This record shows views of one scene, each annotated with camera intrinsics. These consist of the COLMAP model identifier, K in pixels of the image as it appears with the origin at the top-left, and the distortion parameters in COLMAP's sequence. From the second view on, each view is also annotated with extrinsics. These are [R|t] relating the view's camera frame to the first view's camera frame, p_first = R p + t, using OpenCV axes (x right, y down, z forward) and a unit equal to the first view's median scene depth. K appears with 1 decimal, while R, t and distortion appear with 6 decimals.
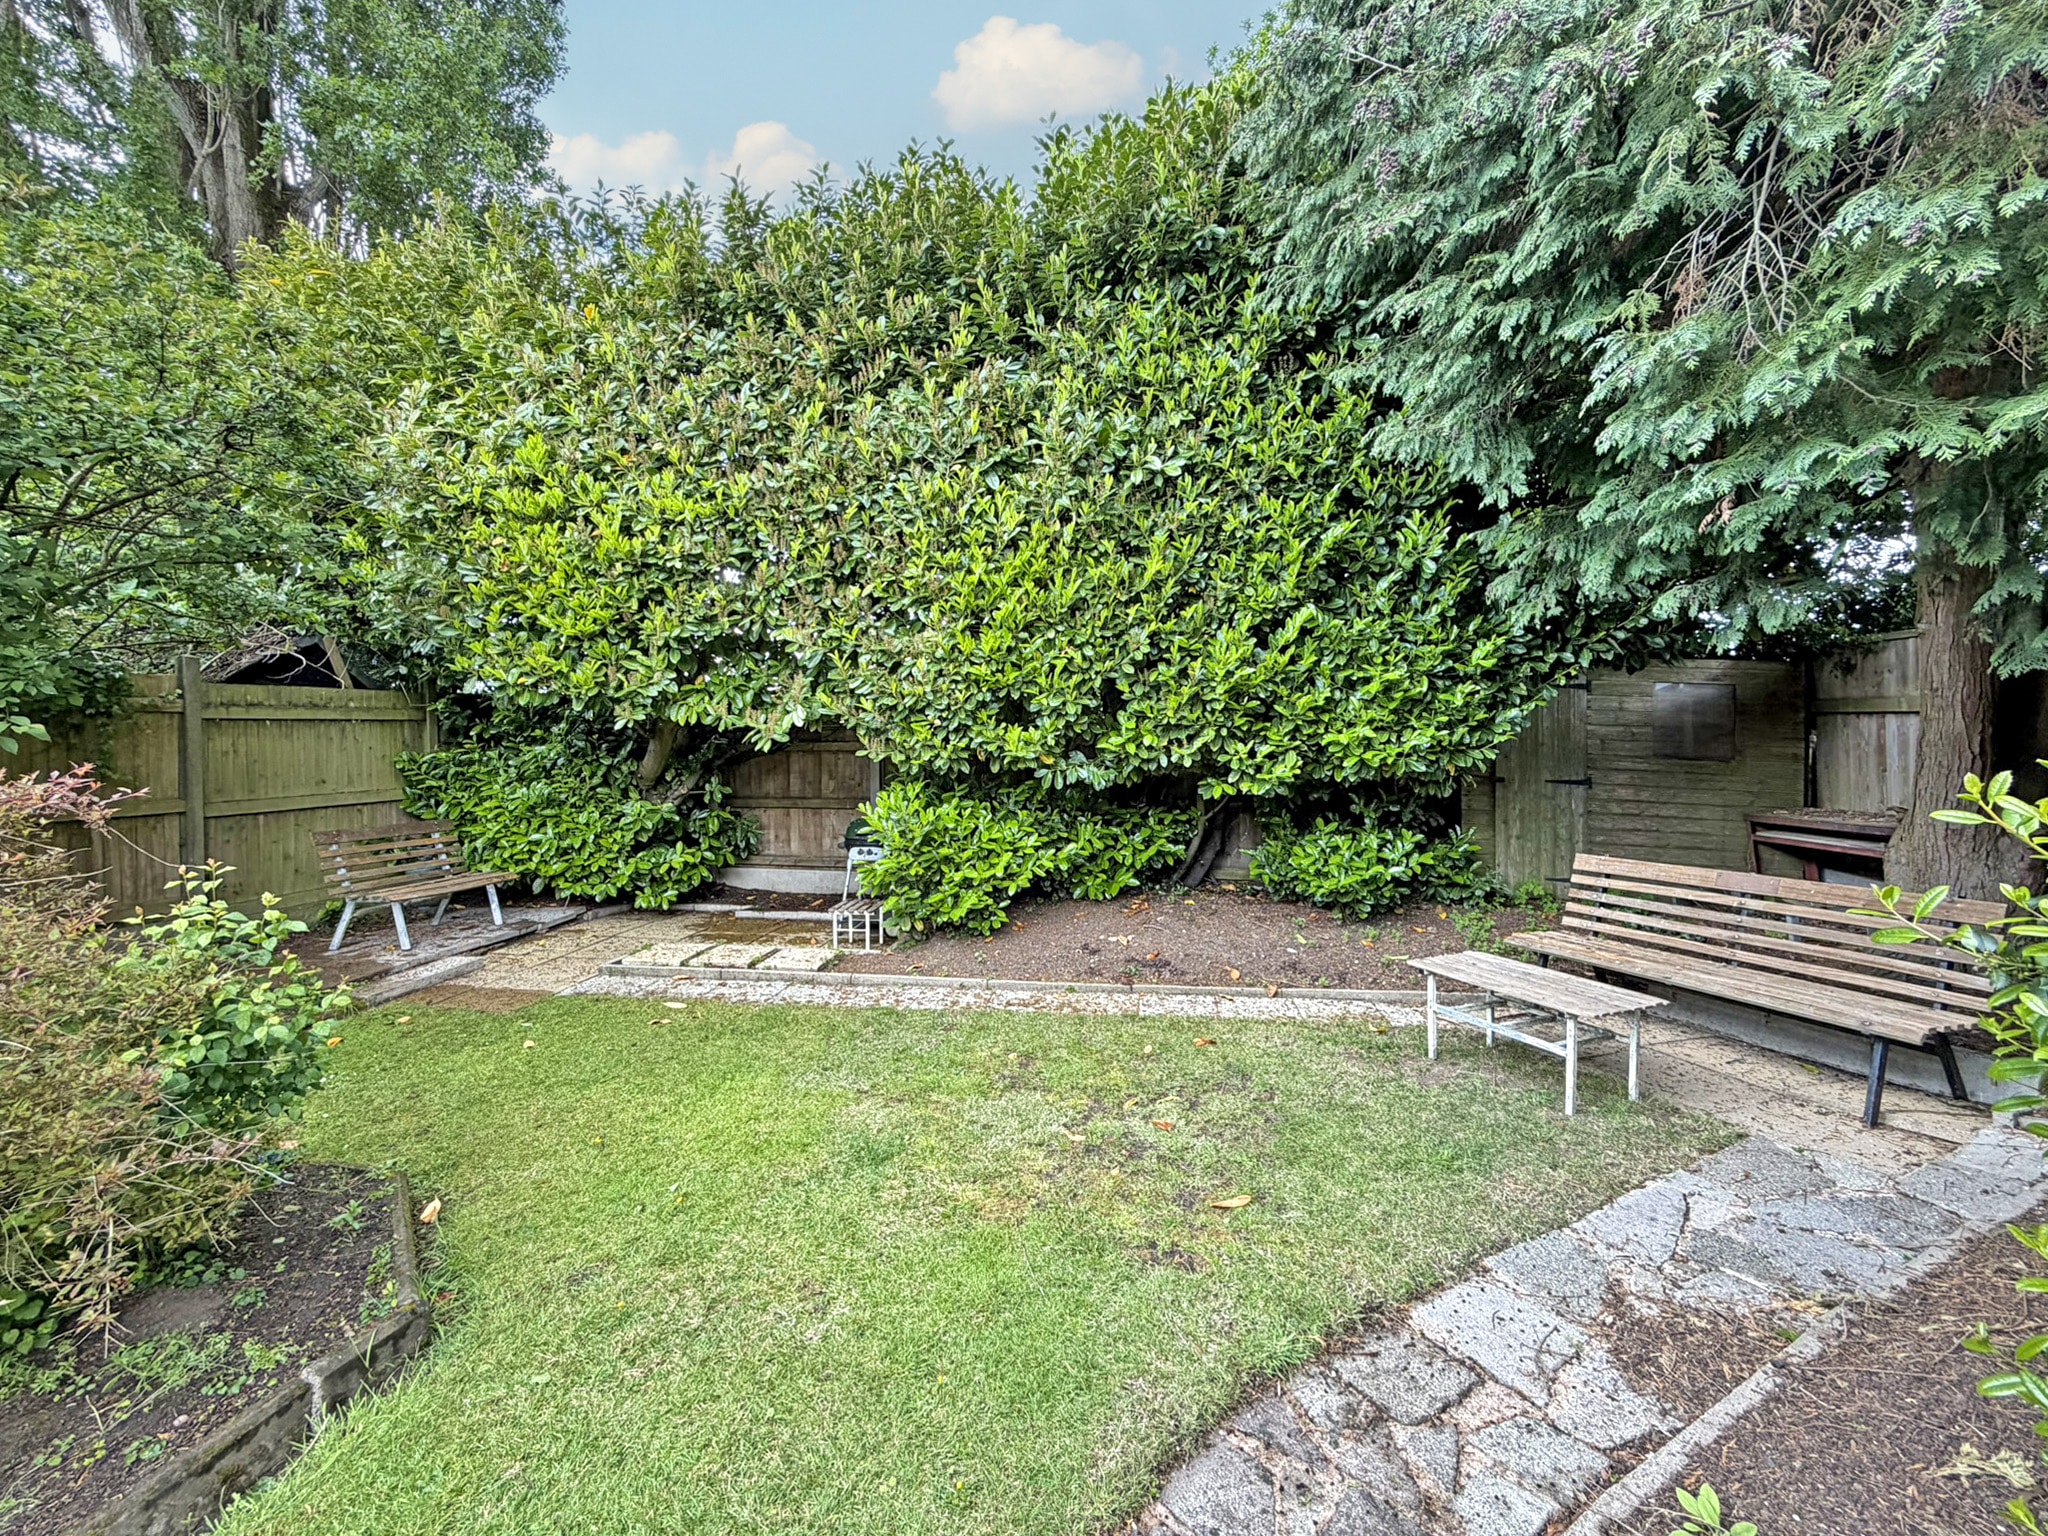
lens RADIAL K [[828.3, 0, 1019.3], [0, 828.3, 747.6], [0, 0, 1]] dist [-0.001924, 0.000017]
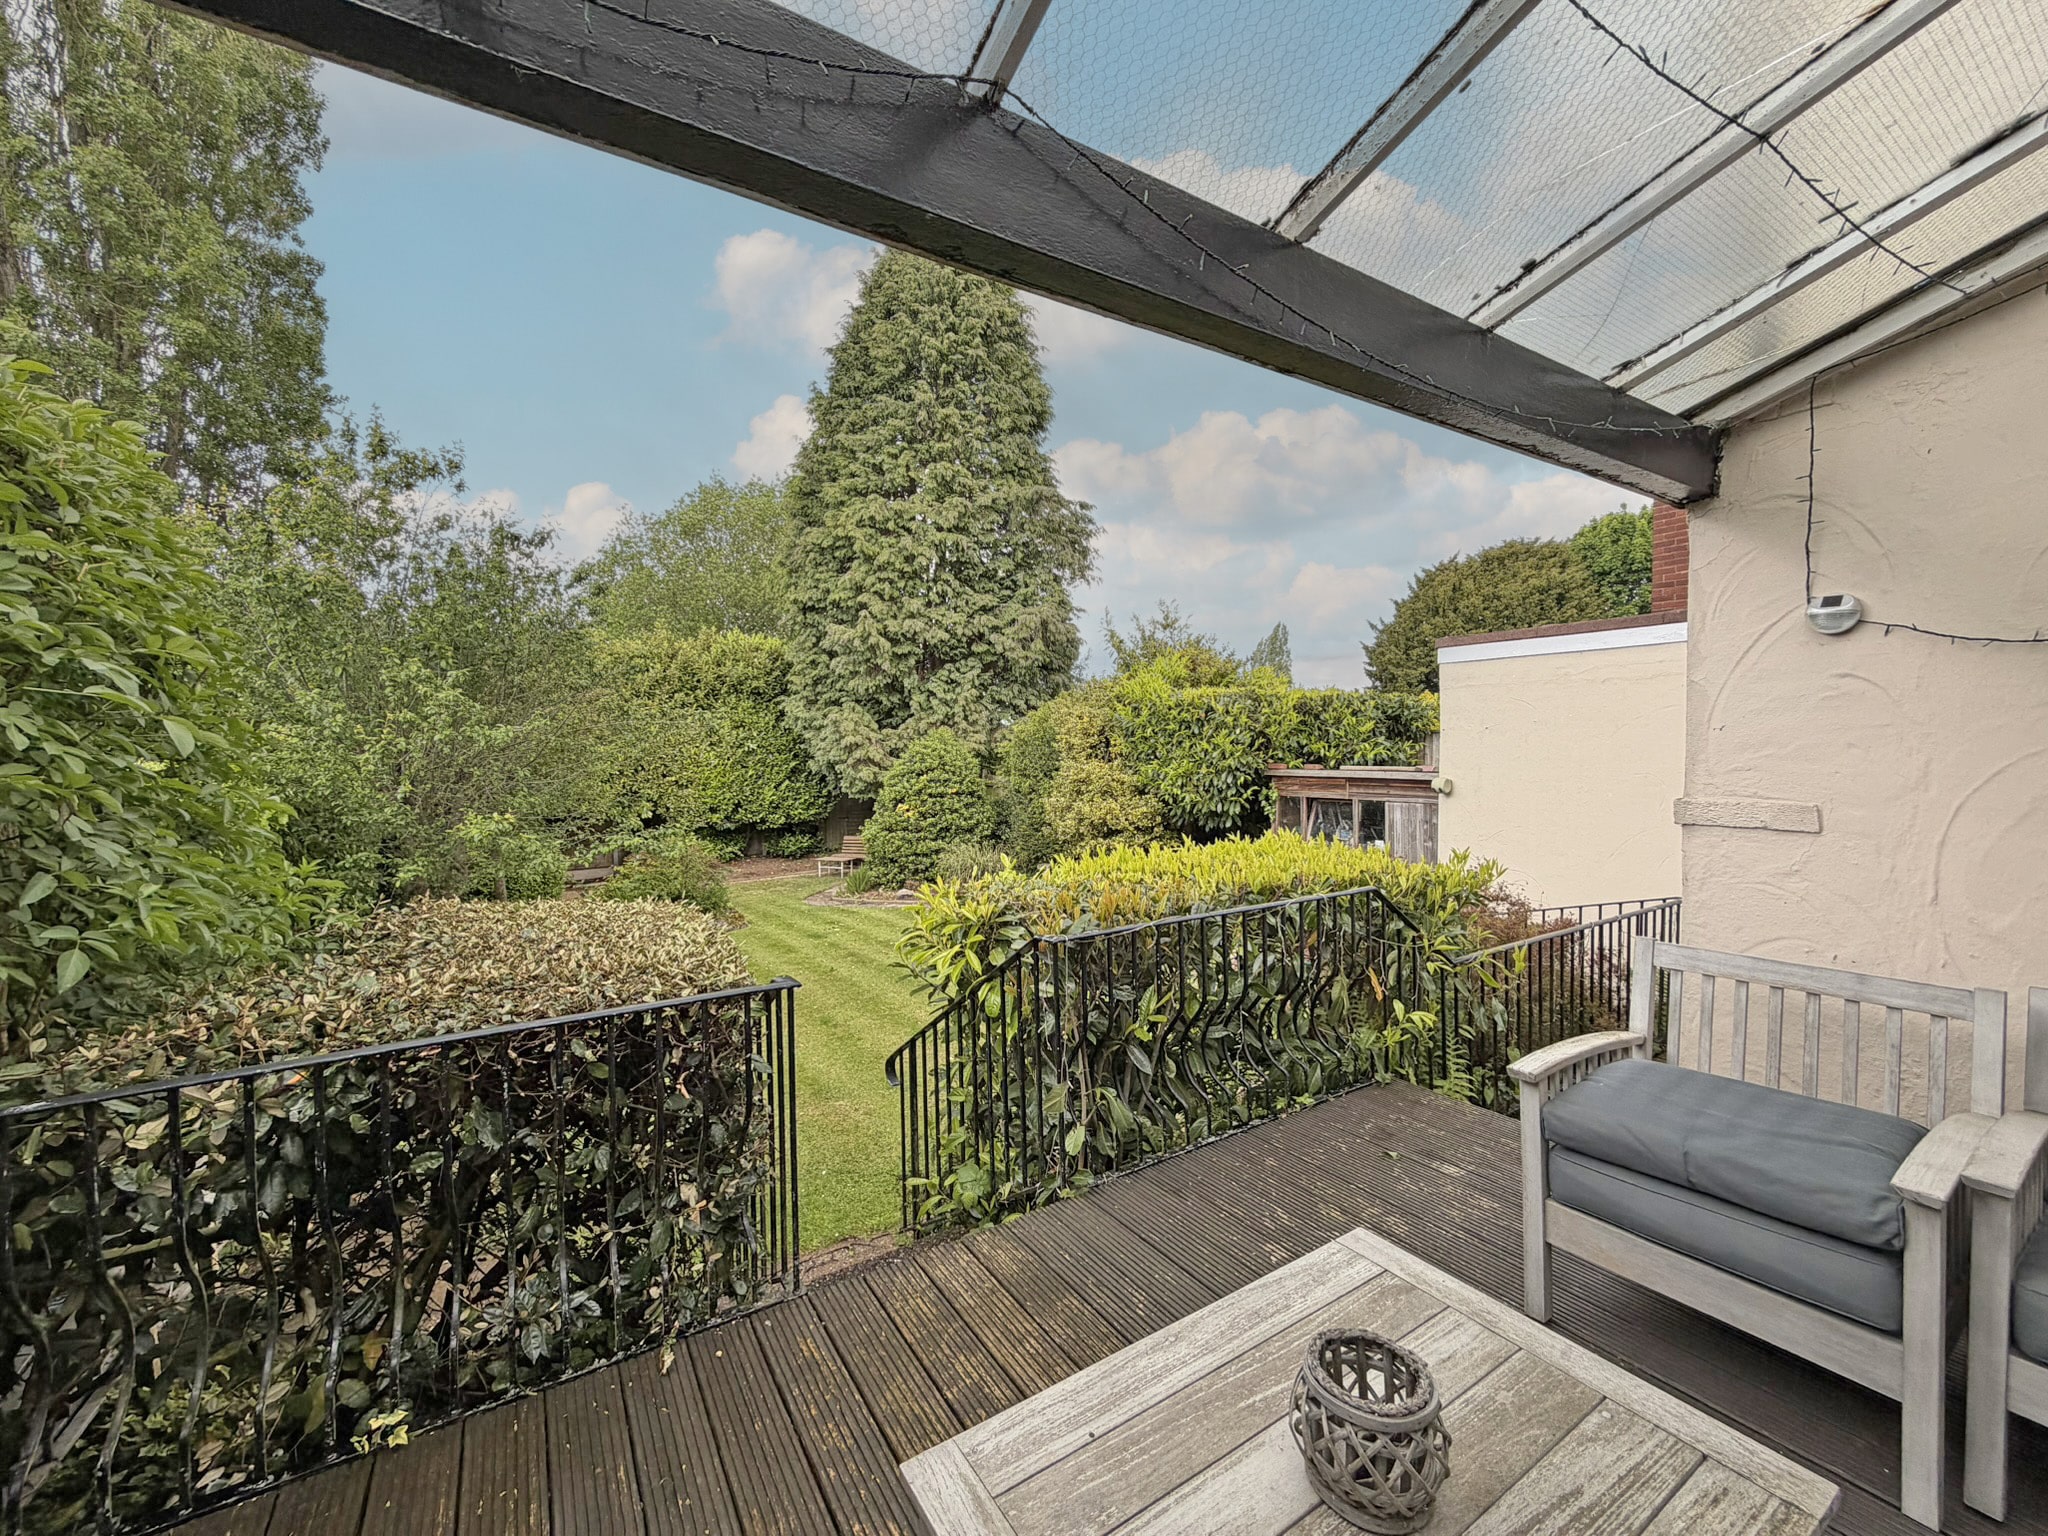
lens RADIAL K [[828.3, 0, 1022.4], [0, 828.3, 753.0], [0, 0, 1]] dist [-0.001924, 0.000017]
pose [[0.718126, -0.008281, 0.695864, -1.597901], [0.017880, 0.999819, -0.006554, -0.251619], [-0.695683, 0.017149, 0.718144, -2.644026]]
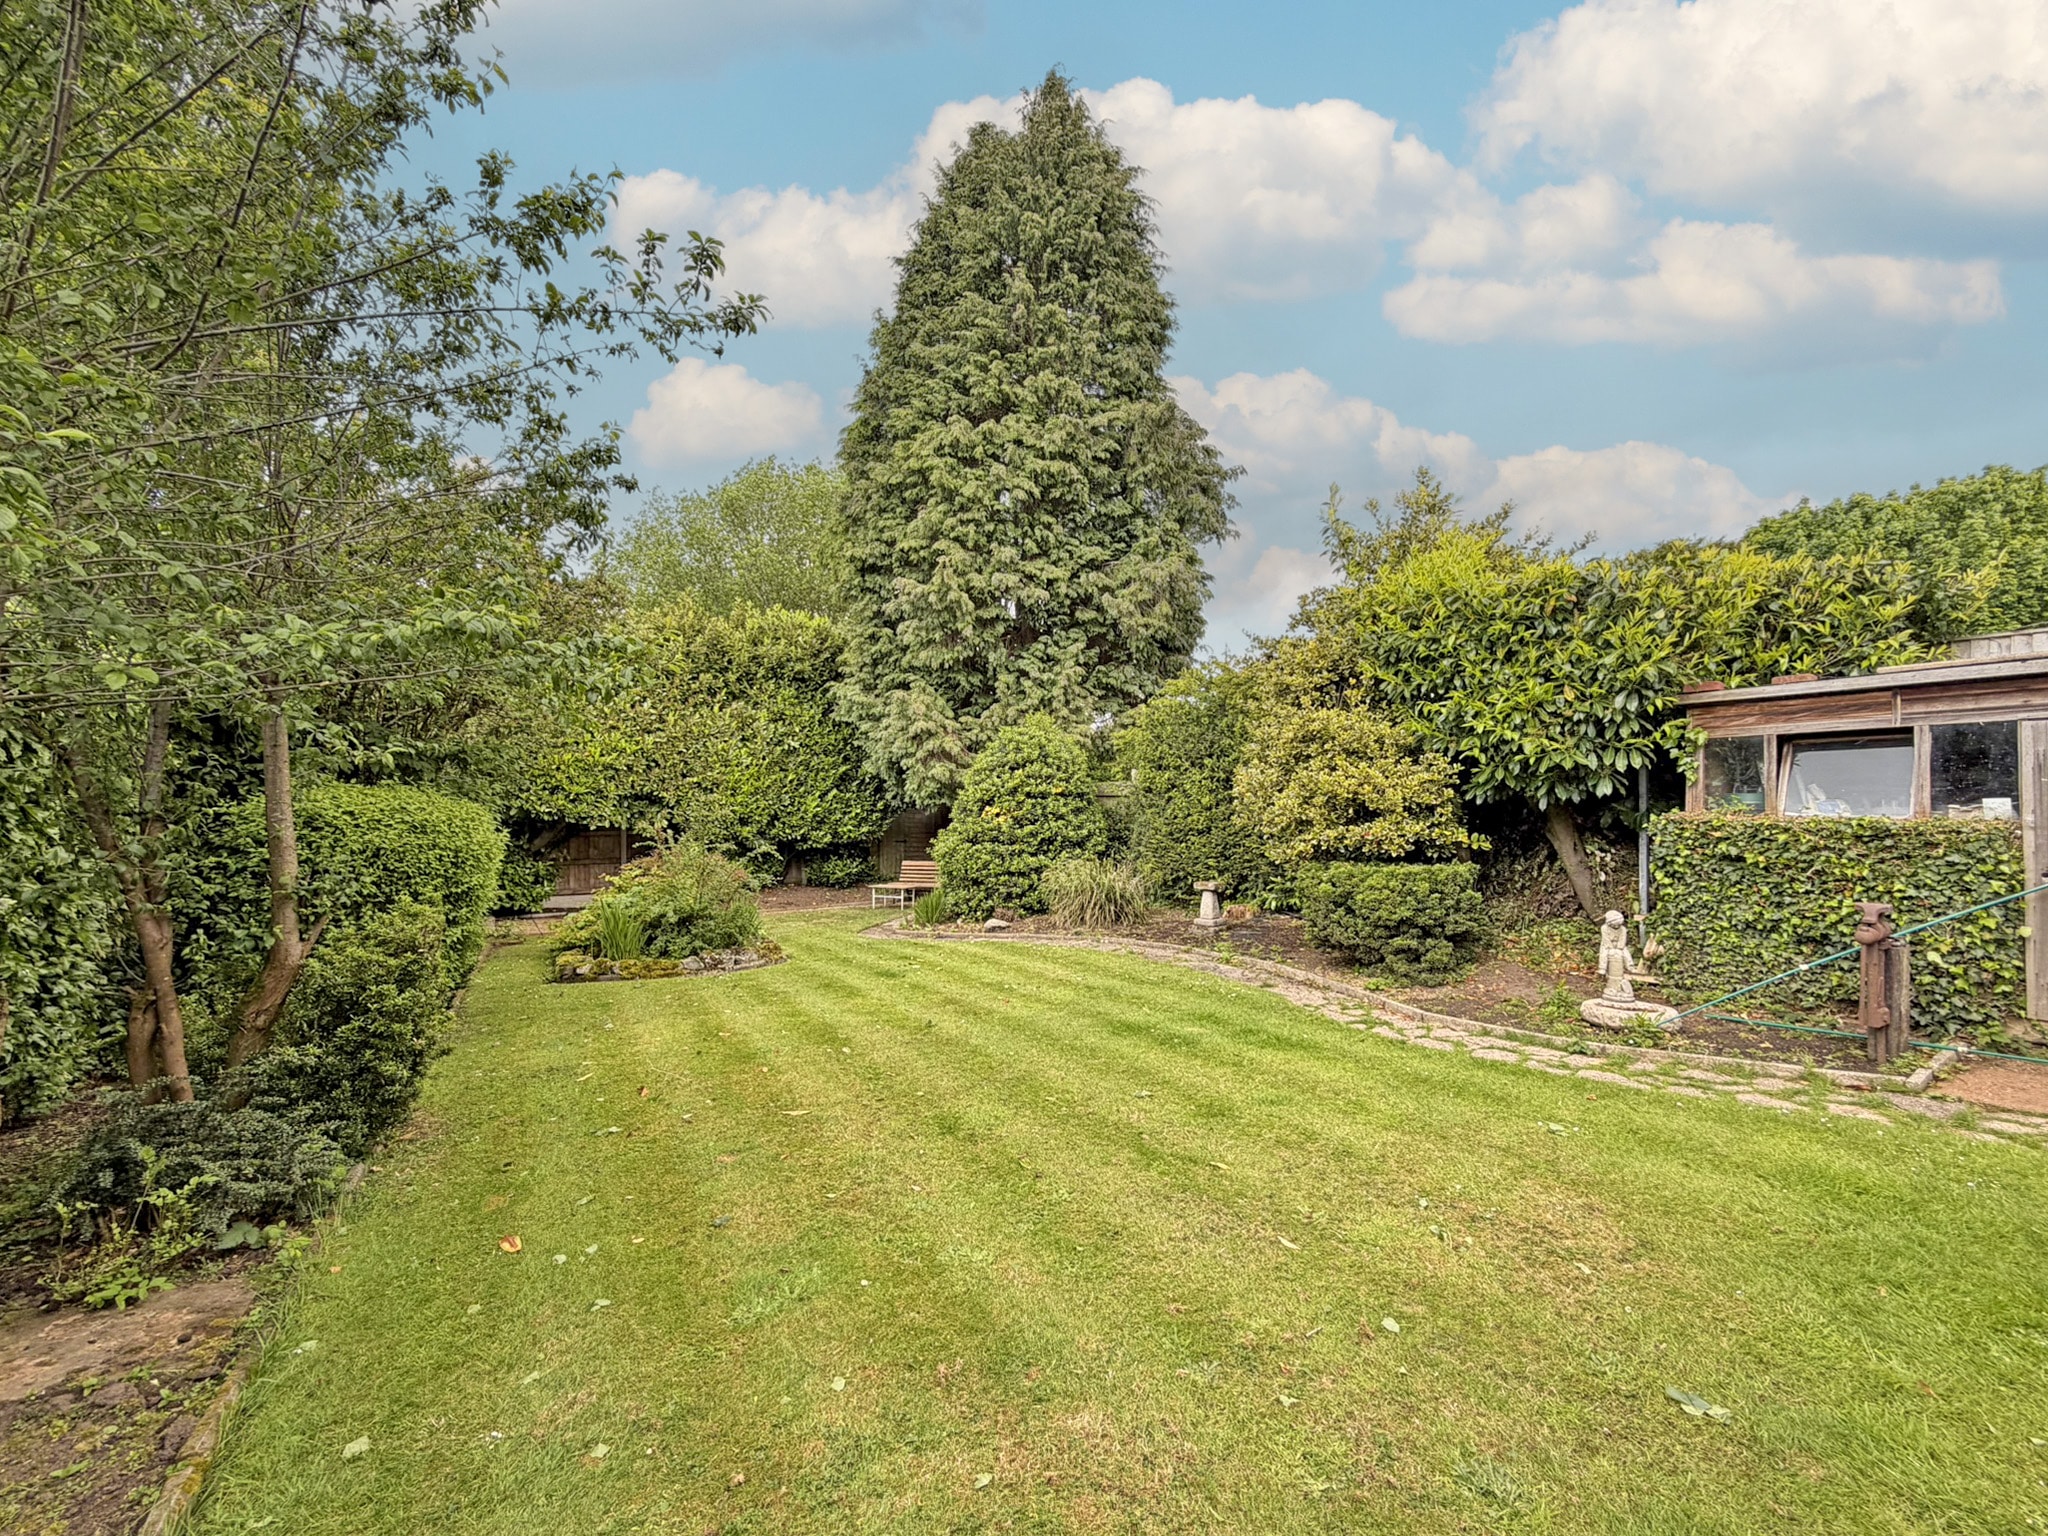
lens RADIAL K [[828.3, 0, 1018.5], [0, 828.3, 779.7], [0, 0, 1]] dist [-0.001924, 0.000017]
pose [[0.745828, 0.028764, 0.665517, -1.252416], [0.004570, 0.998823, -0.048291, -0.045852], [-0.666123, 0.039058, 0.744819, -1.871317]]
